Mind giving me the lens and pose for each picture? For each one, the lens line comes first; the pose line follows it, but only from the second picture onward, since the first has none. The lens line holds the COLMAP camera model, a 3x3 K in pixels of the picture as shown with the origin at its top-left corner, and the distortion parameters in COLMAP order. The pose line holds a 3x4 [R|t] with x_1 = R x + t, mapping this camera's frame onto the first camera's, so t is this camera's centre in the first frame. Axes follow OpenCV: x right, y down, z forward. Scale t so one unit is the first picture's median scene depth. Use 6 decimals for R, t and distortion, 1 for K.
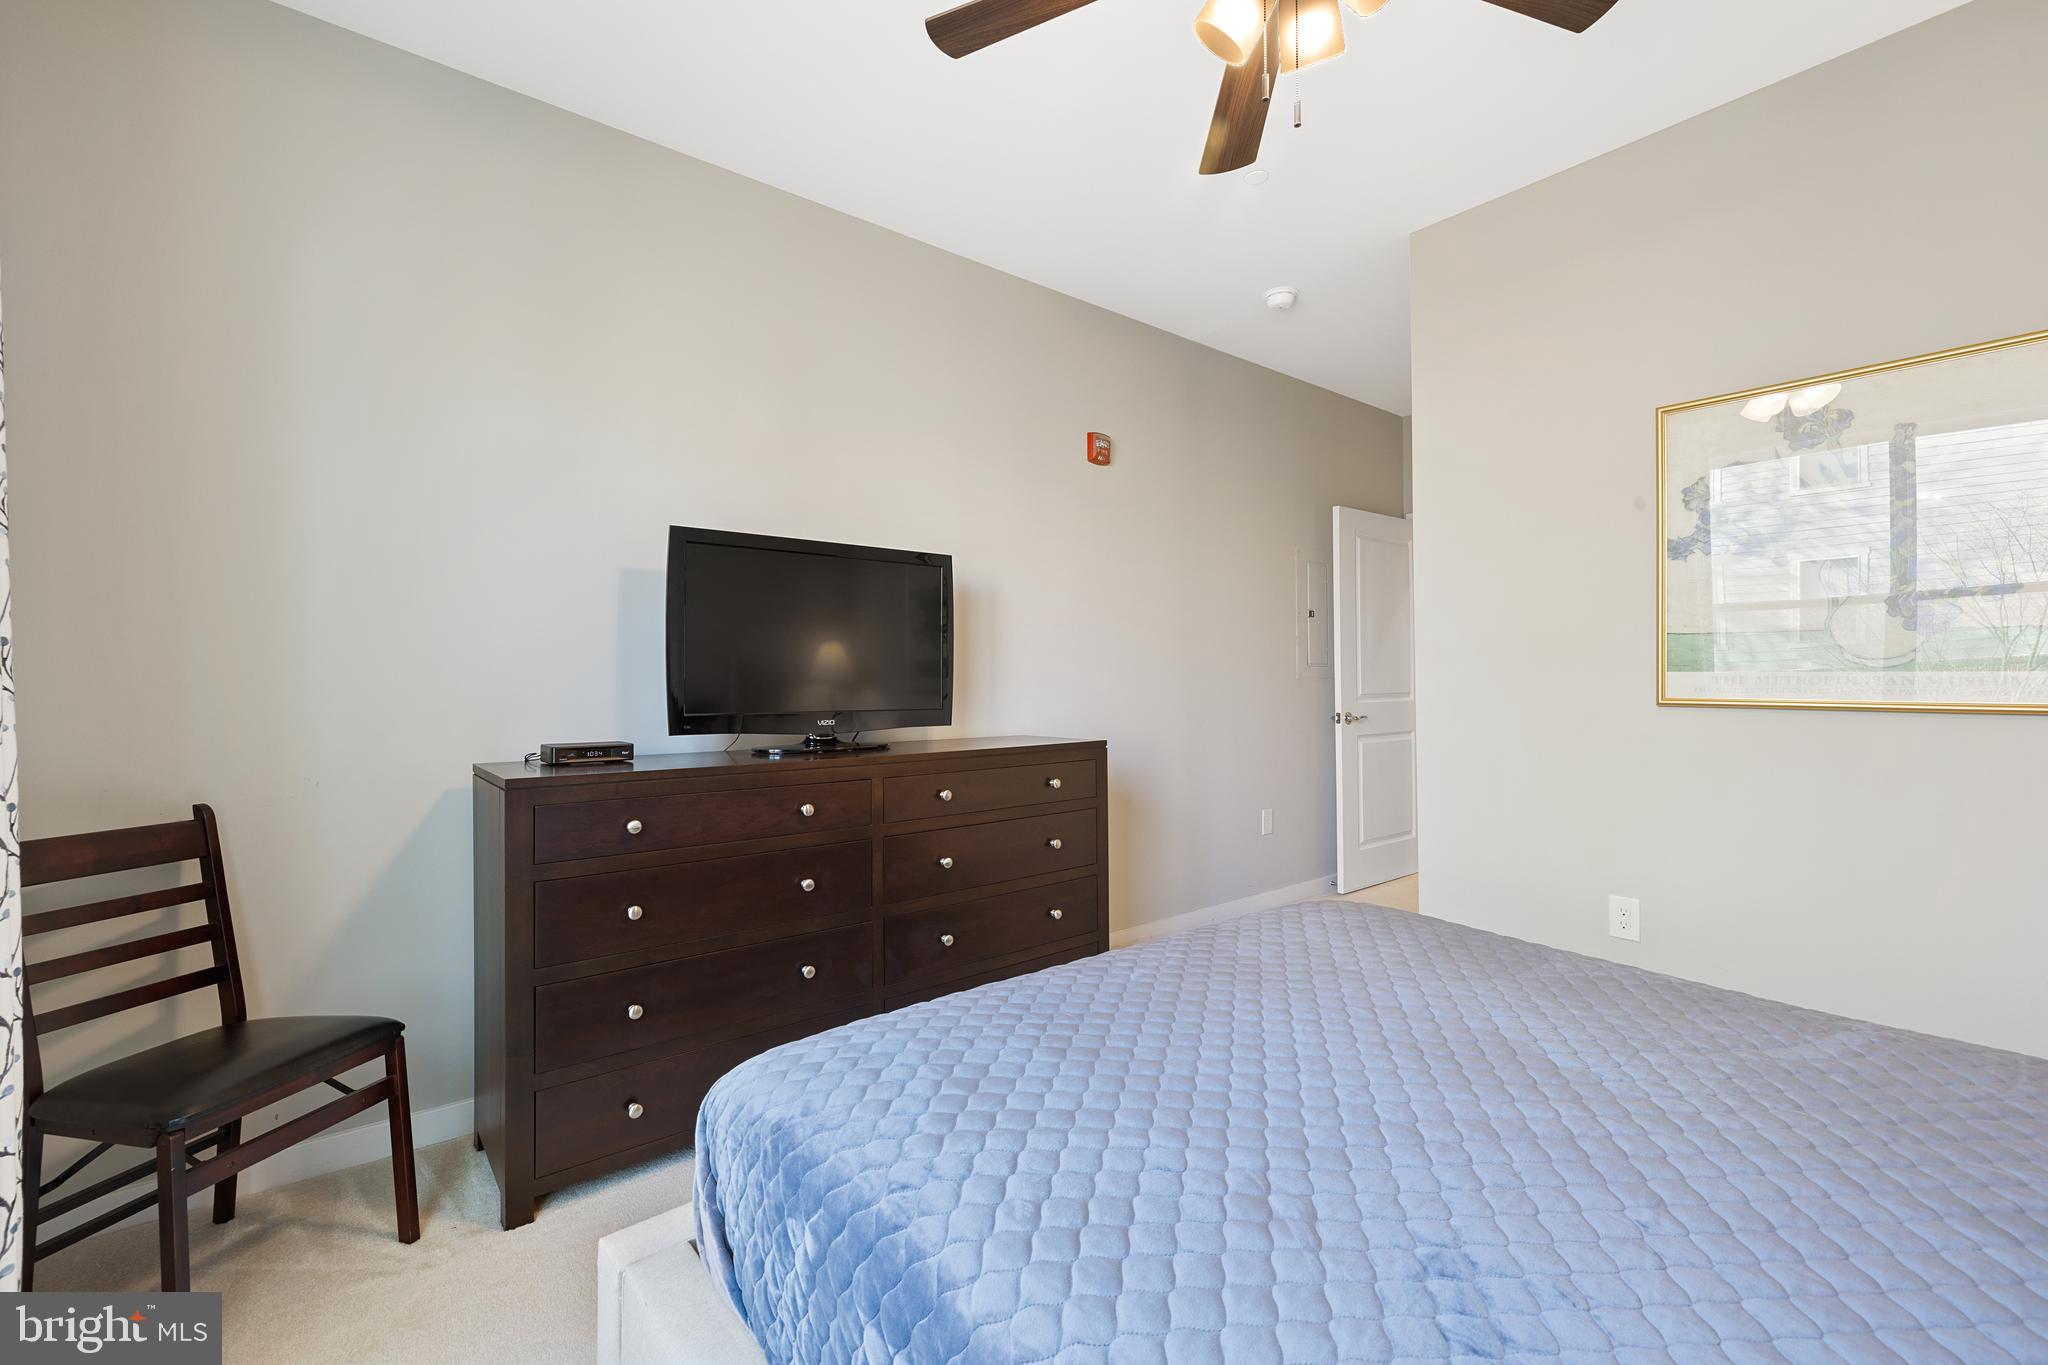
lens RADIAL K [[868.1, 0, 1022.0], [0, 868.1, 684.0], [0, 0, 1]] dist [0.000637, 0.000499]
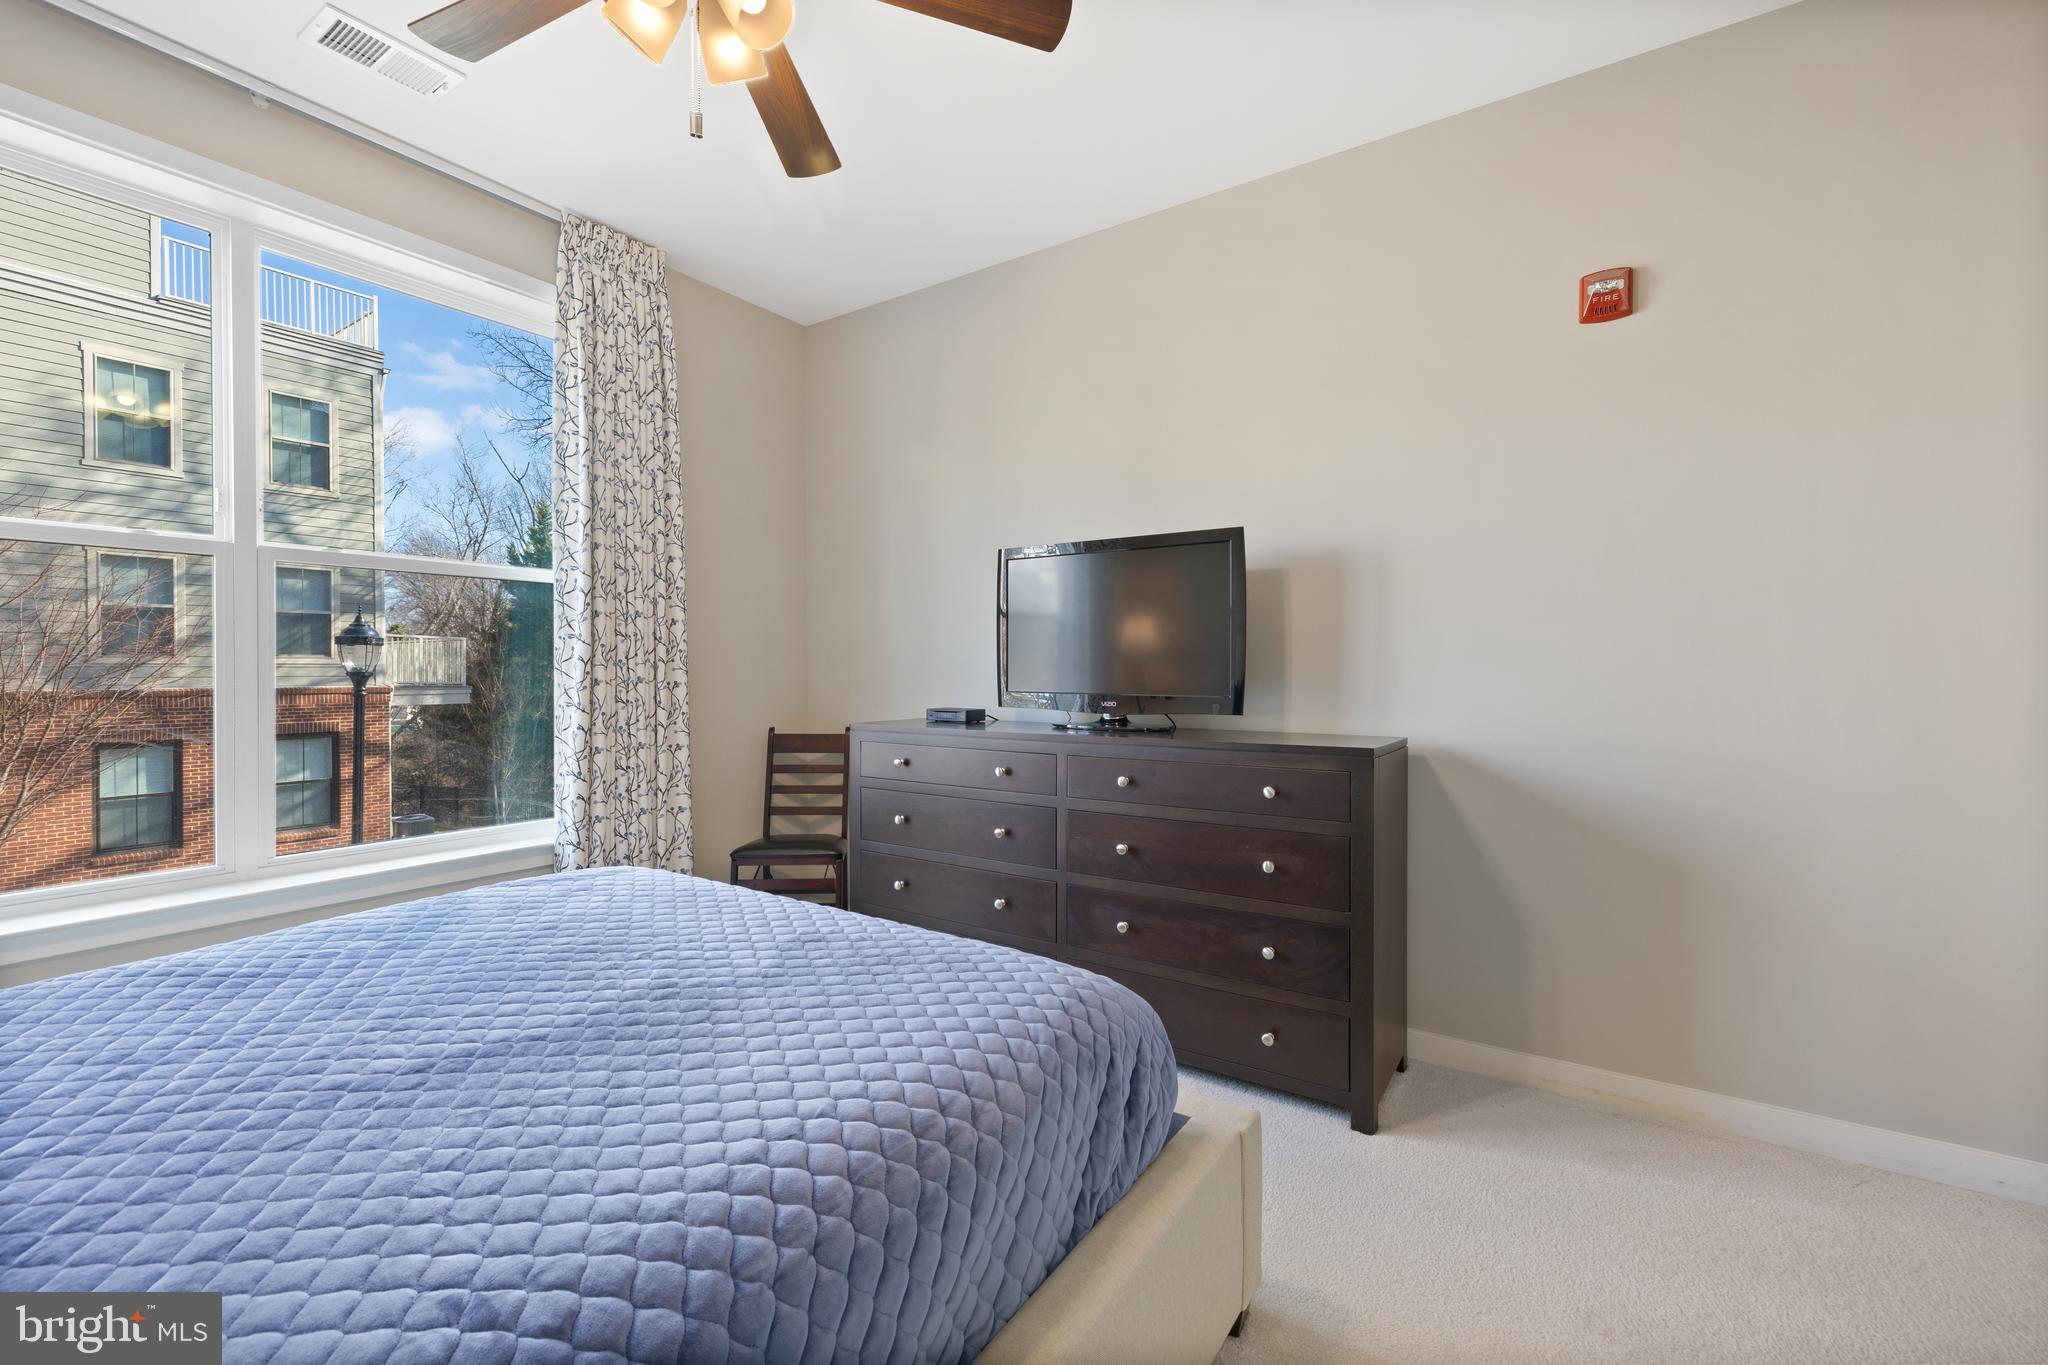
lens RADIAL K [[868.1, 0, 1024.8], [0, 868.1, 678.2], [0, 0, 1]] dist [0.000637, 0.000499]
pose [[0.281708, 0.015518, -0.959375, 0.515983], [-0.004855, 0.999879, 0.014747, -0.003256], [0.959488, 0.000504, 0.281749, 0.383352]]
